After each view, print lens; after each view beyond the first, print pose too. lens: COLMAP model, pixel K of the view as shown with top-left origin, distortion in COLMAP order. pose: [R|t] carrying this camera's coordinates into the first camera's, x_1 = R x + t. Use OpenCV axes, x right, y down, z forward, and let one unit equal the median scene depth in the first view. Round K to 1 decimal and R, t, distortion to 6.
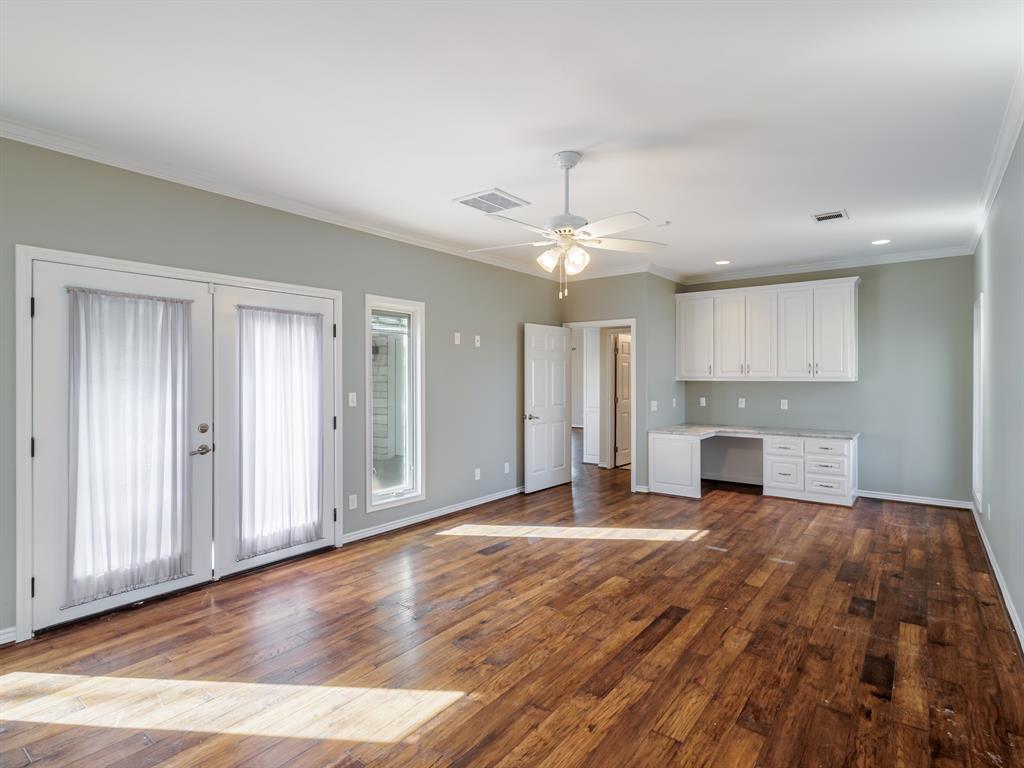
lens RADIAL K [[541.5, 0, 512.0], [0, 541.5, 380.9], [0, 0, 1]] dist [0.009816, 0.000547]
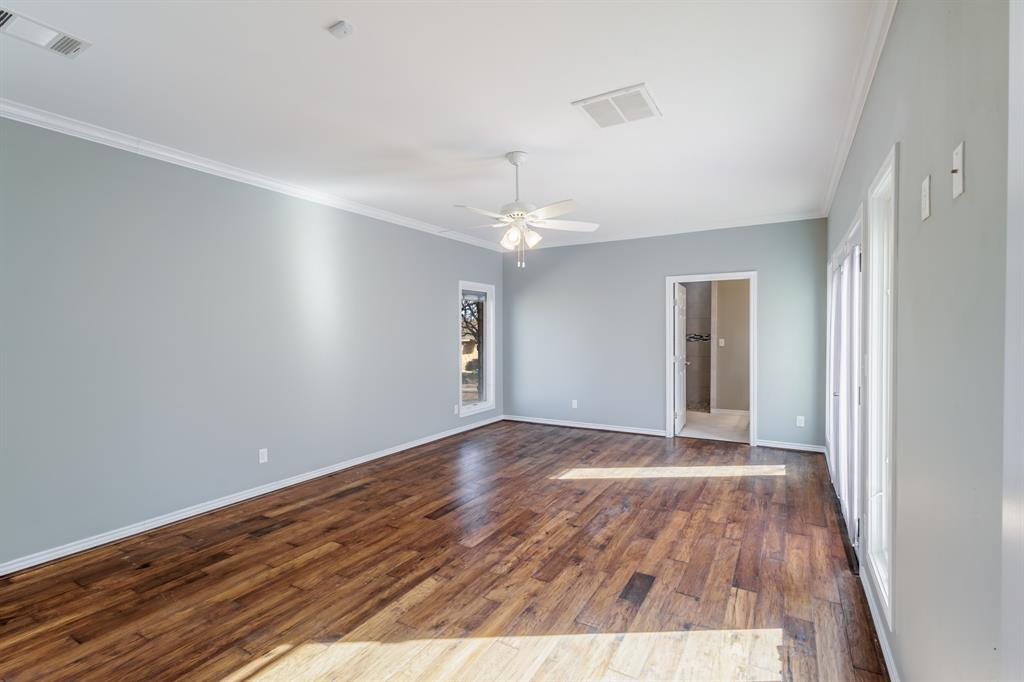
lens RADIAL K [[477.3, 0, 510.8], [0, 477.3, 338.1], [0, 0, 1]] dist [-0.000340, -0.000036]
pose [[-0.991772, 0.008307, -0.127751, 0.232934], [0.005794, 0.999783, 0.020027, -0.012732], [0.127889, 0.019122, -0.991604, 1.861020]]
